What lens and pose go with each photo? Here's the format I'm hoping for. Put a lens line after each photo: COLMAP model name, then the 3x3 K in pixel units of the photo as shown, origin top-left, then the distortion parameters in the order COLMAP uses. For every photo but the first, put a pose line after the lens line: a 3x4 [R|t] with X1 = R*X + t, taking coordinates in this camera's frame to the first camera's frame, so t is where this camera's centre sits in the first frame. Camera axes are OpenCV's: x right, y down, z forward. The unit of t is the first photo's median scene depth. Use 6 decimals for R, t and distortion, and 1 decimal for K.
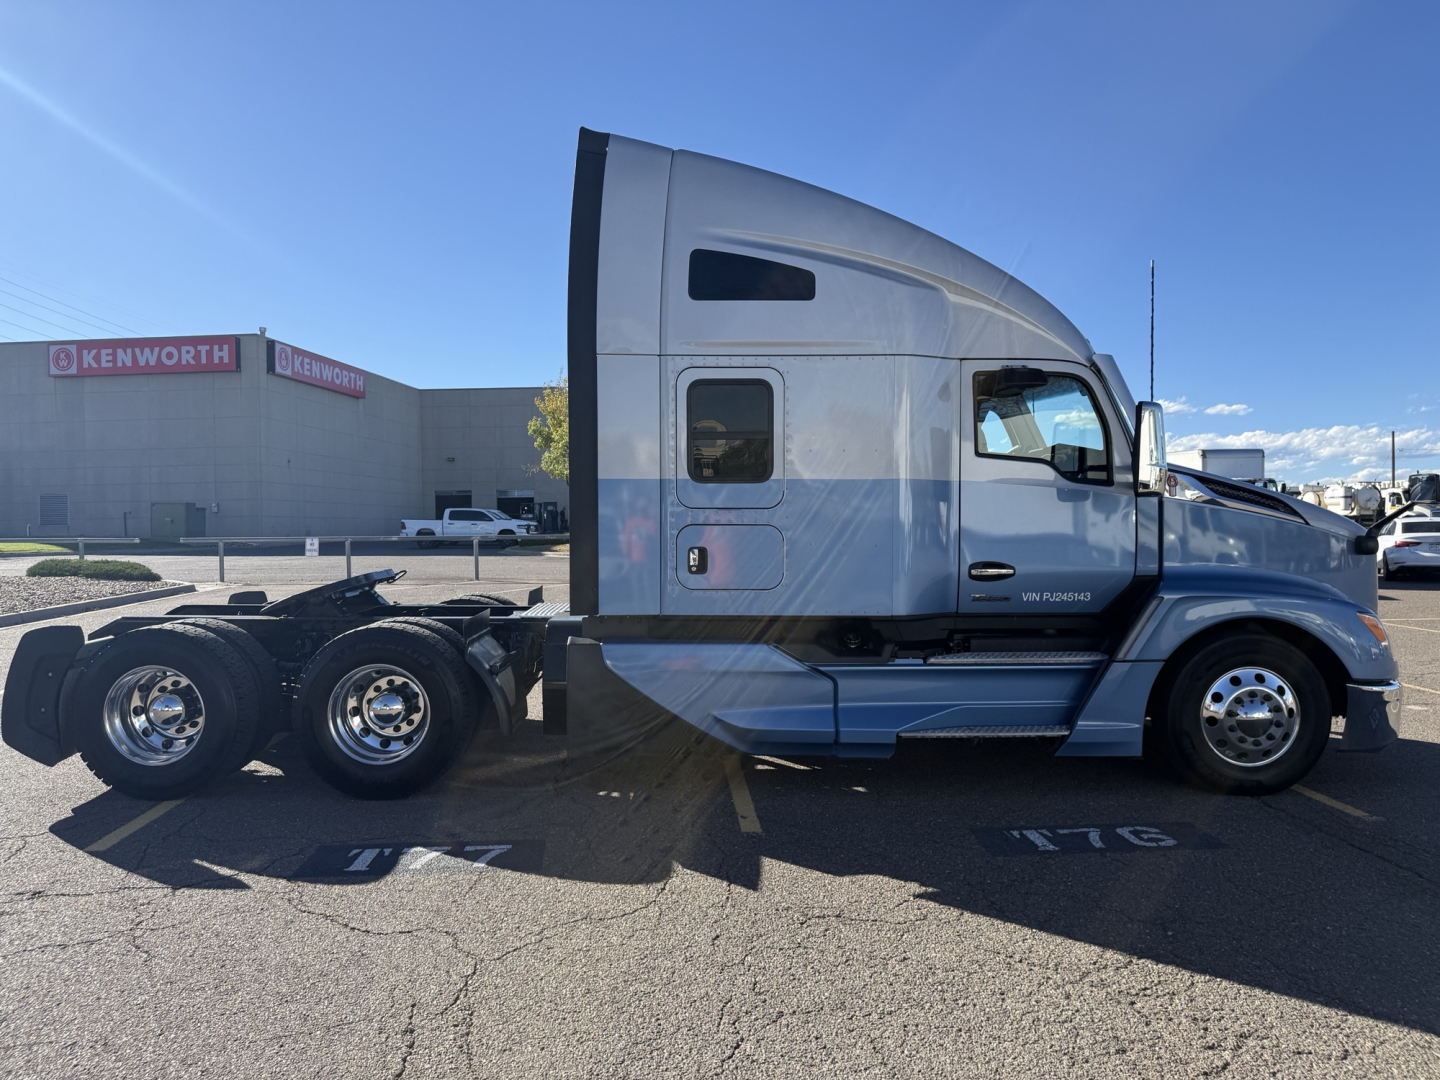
lens RADIAL K [[1034.8, 0, 720.0], [0, 1034.8, 540.0], [0, 0, 1]] dist [0.211771, -0.463487]
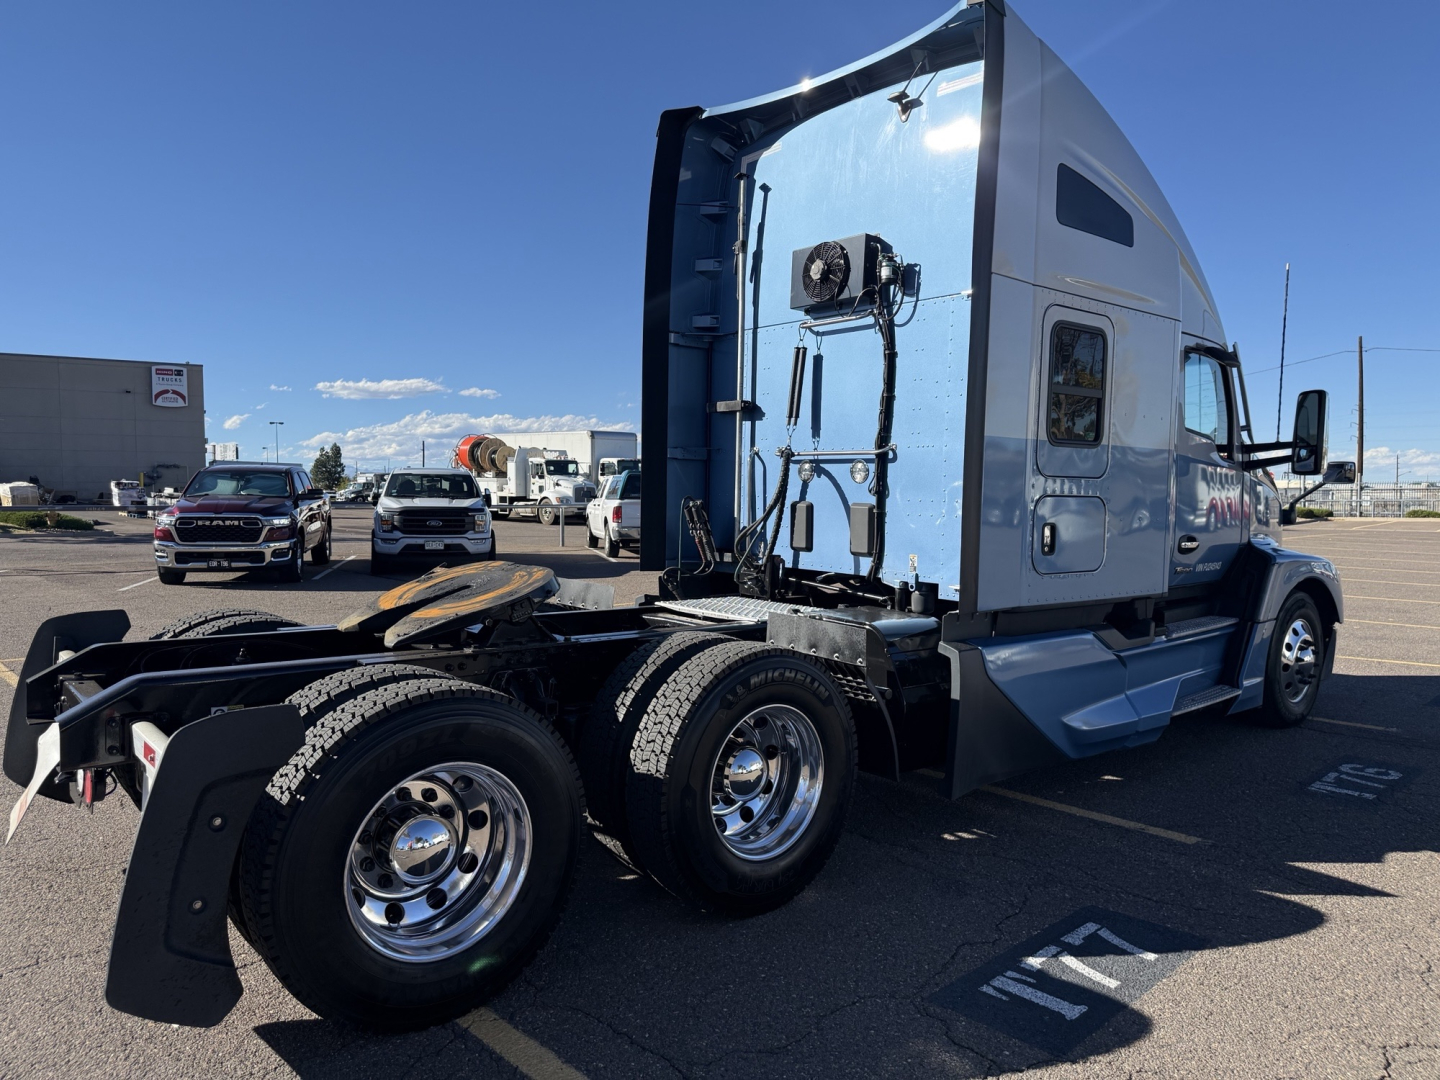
lens RADIAL K [[1039.6, 0, 720.0], [0, 1039.6, 540.0], [0, 0, 1]] dist [0.078689, -0.095800]
pose [[0.742451, -0.015716, 0.669717, -0.789140], [-0.001553, 0.999682, 0.025182, 0.000251], [-0.669899, -0.019737, 0.742190, 0.557522]]
